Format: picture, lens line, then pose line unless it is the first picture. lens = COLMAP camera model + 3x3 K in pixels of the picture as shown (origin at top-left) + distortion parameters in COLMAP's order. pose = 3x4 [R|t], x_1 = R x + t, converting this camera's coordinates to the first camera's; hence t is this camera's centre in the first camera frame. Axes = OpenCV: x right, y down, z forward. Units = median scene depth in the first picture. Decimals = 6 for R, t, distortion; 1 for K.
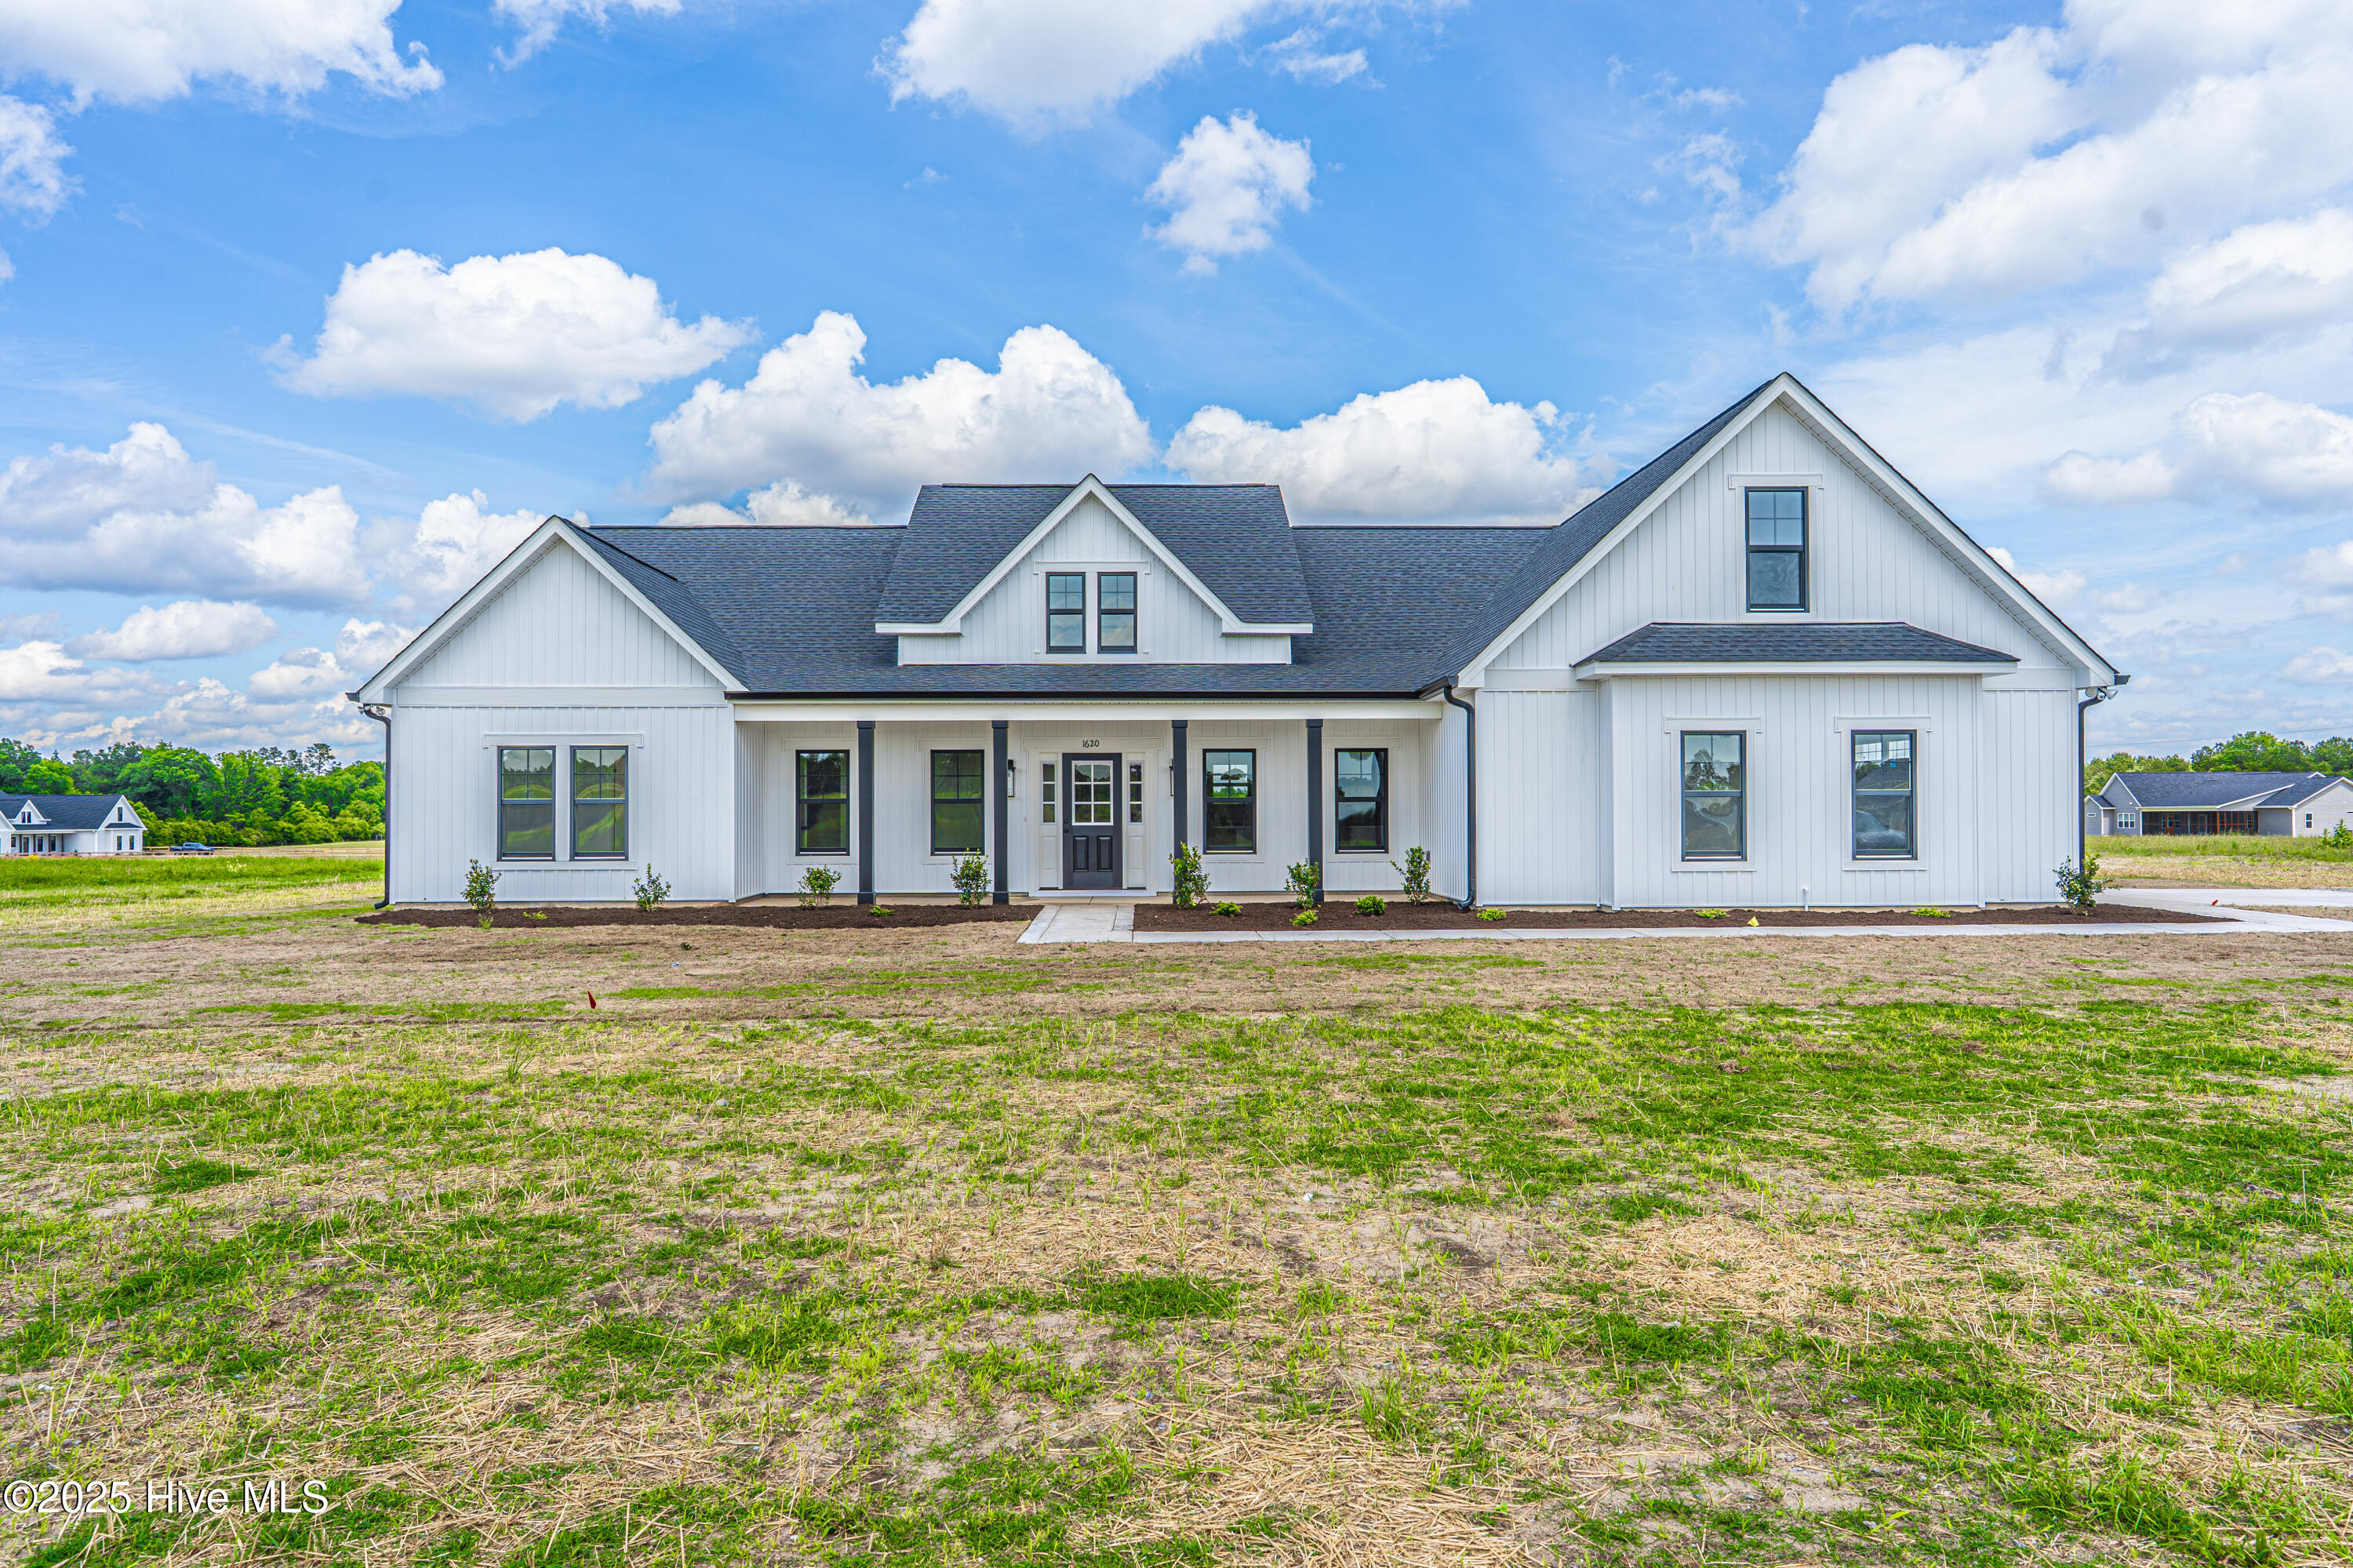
lens RADIAL K [[1557.2, 0, 1180.6], [0, 1557.2, 776.3], [0, 0, 1]] dist [-0.010830, 0.004865]
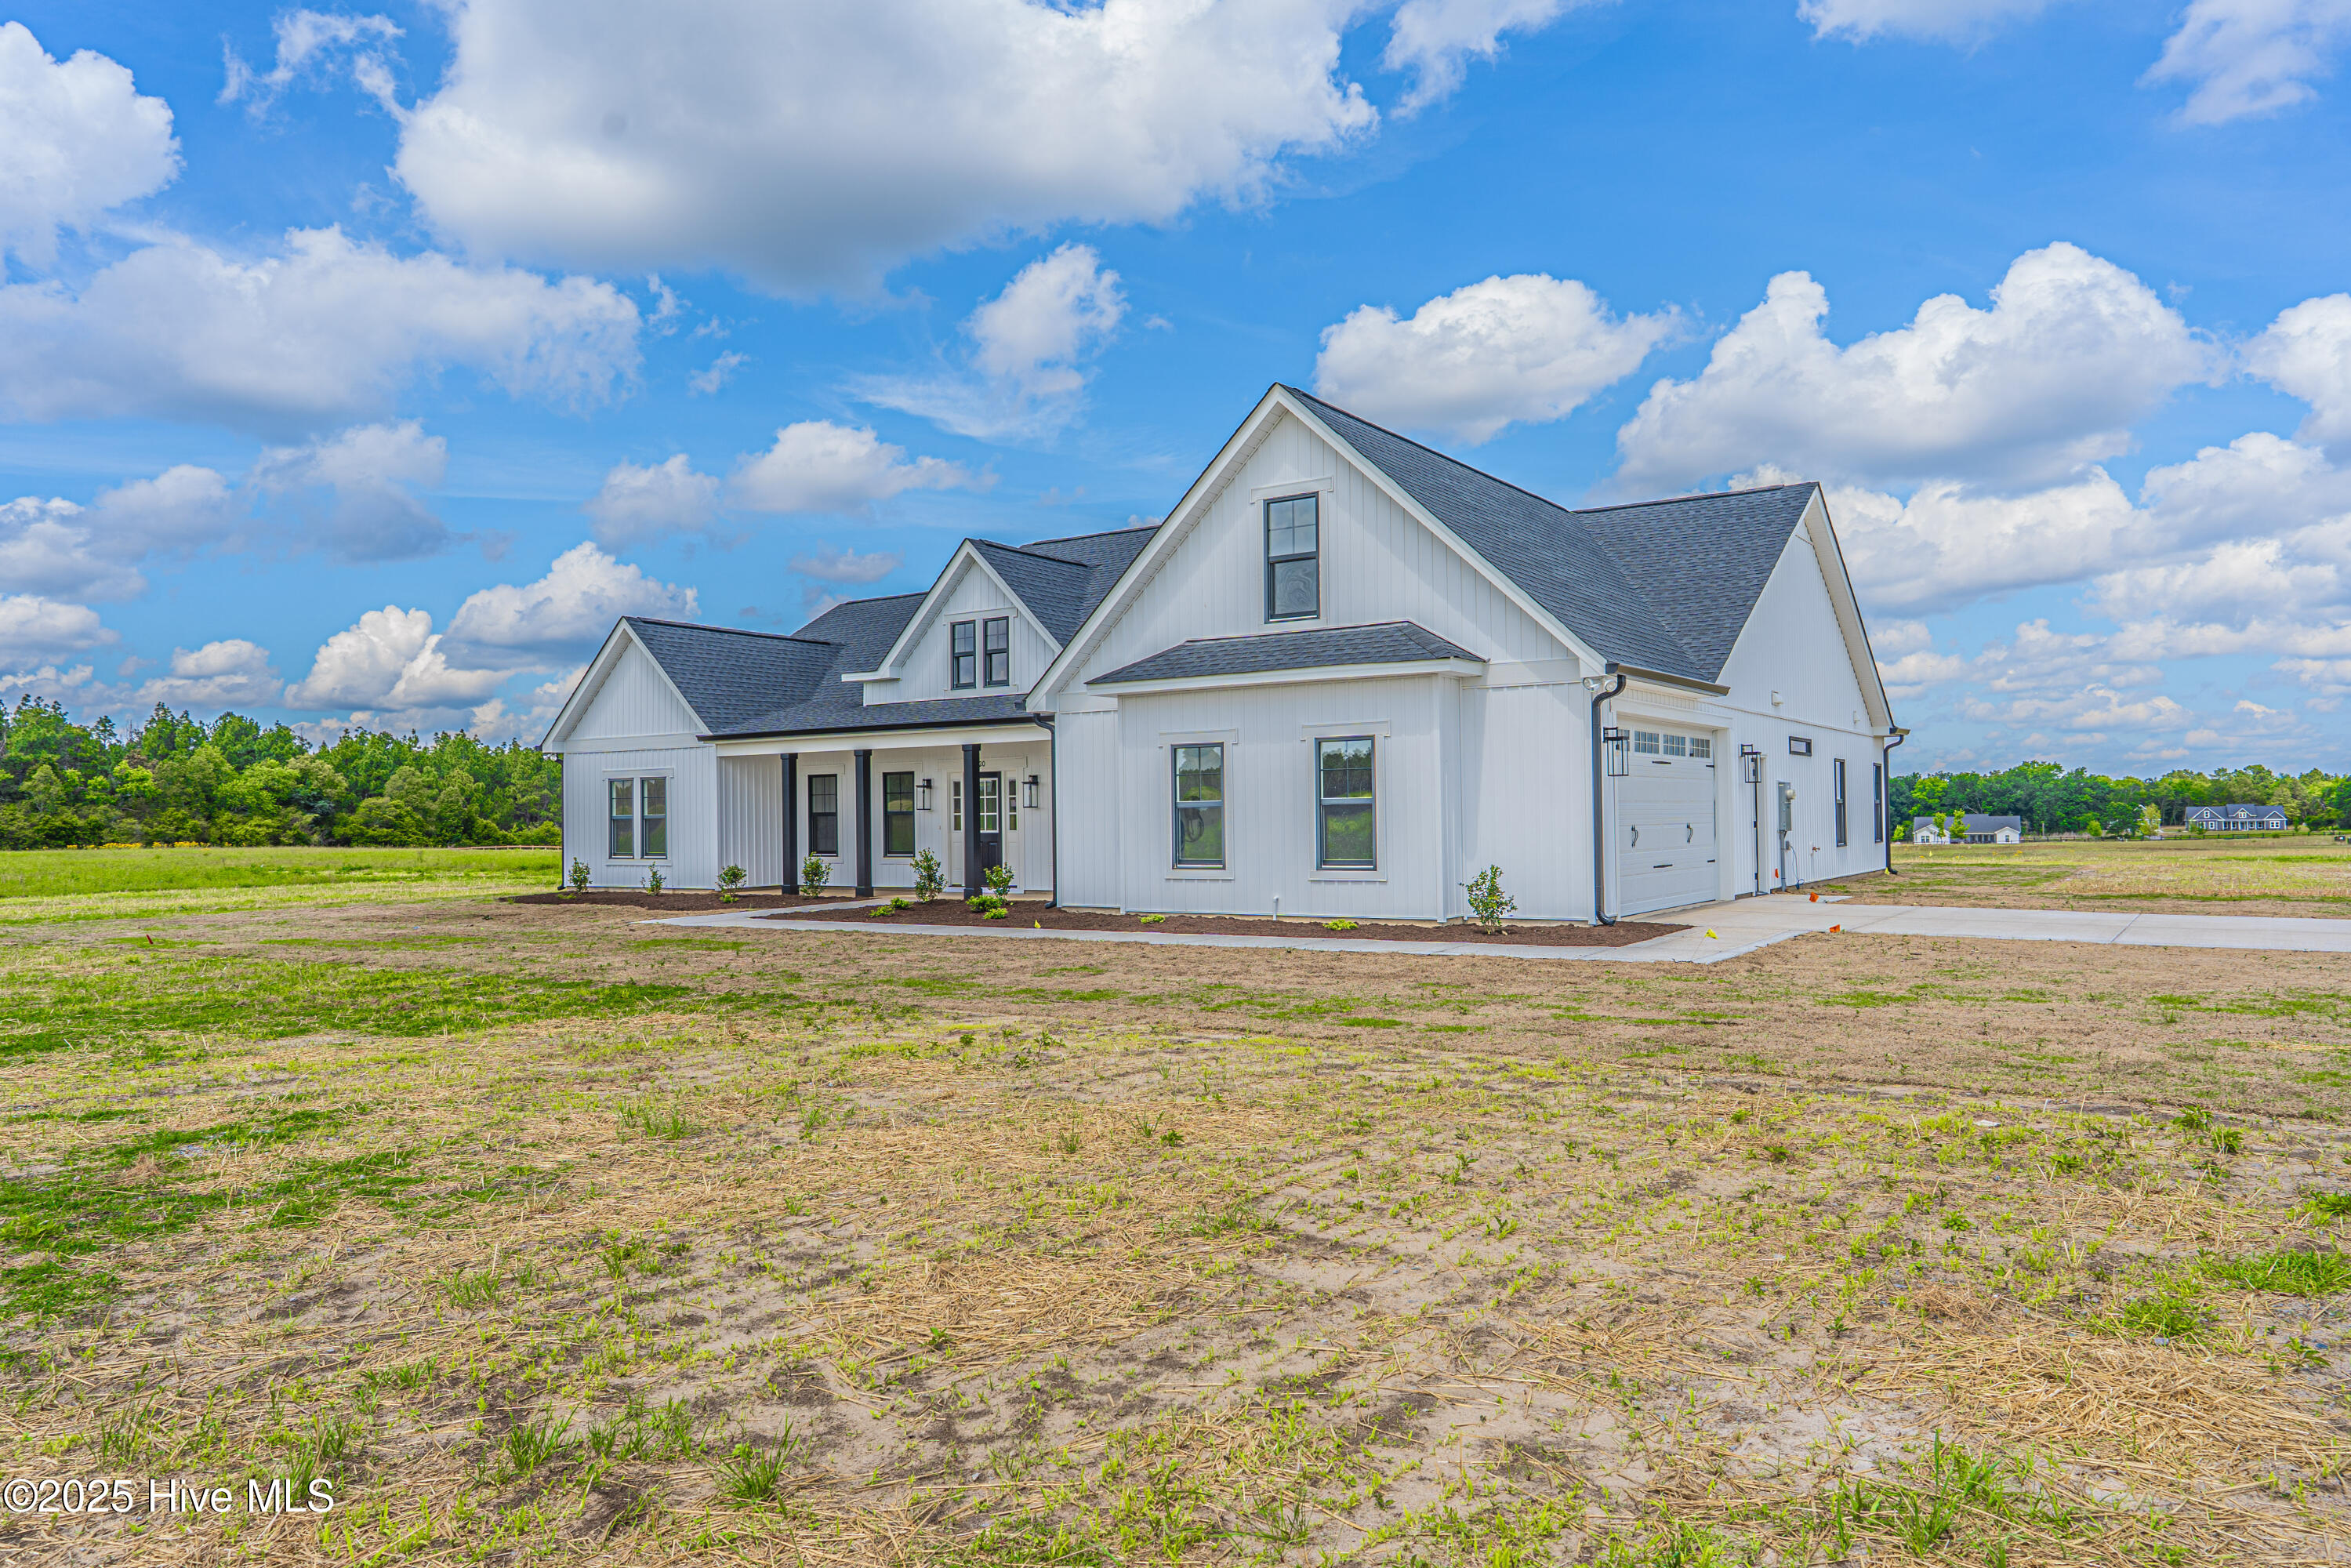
lens RADIAL K [[1555.9, 0, 1181.6], [0, 1555.9, 801.9], [0, 0, 1]] dist [-0.010830, 0.004865]
pose [[0.819463, -0.012458, -0.572997, 0.814174], [0.023727, 0.999644, 0.012199, -0.003274], [0.572641, -0.023592, 0.819467, 0.124334]]
